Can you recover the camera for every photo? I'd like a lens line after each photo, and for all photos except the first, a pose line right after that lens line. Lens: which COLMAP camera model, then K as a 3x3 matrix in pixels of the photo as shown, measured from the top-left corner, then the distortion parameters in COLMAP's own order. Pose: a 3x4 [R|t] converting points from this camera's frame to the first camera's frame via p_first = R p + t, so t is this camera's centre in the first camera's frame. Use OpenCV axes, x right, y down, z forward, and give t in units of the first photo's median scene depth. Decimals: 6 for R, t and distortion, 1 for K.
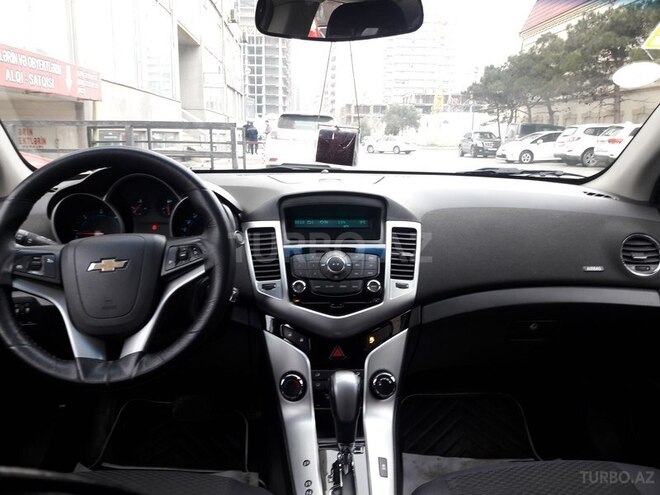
lens RADIAL K [[538.6, 0, 331.7], [0, 538.6, 248.6], [0, 0, 1]] dist [-0.001230, -0.031384]
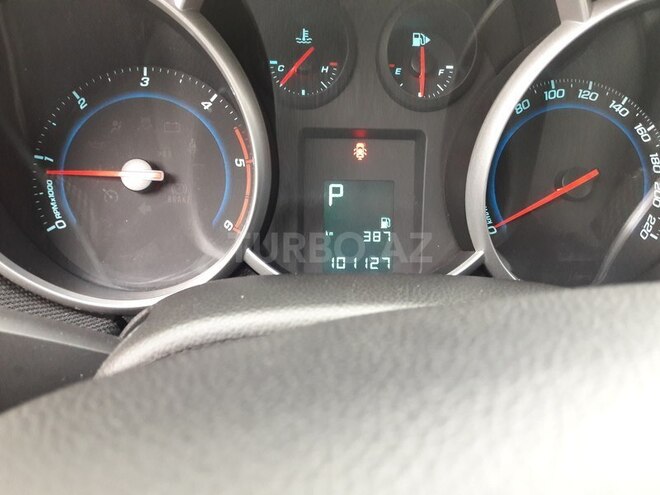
lens RADIAL K [[538.6, 0, 326.4], [0, 538.6, 251.2], [0, 0, 1]] dist [-0.001230, -0.031384]
pose [[0.999620, 0.021611, -0.017091, -0.340291], [-0.017817, 0.980177, 0.197319, -0.042230], [0.021016, -0.196940, 0.980190, 0.750982]]
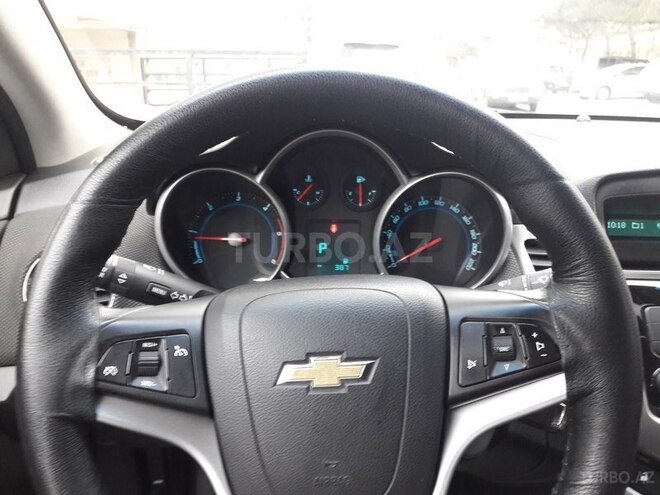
lens RADIAL K [[538.6, 0, 331.7], [0, 538.6, 246.6], [0, 0, 1]] dist [-0.001230, -0.031384]
pose [[0.996609, 0.025907, -0.078103, -0.289812], [-0.017061, 0.993576, 0.111874, -0.080959], [0.080500, -0.110162, 0.990648, 0.465652]]
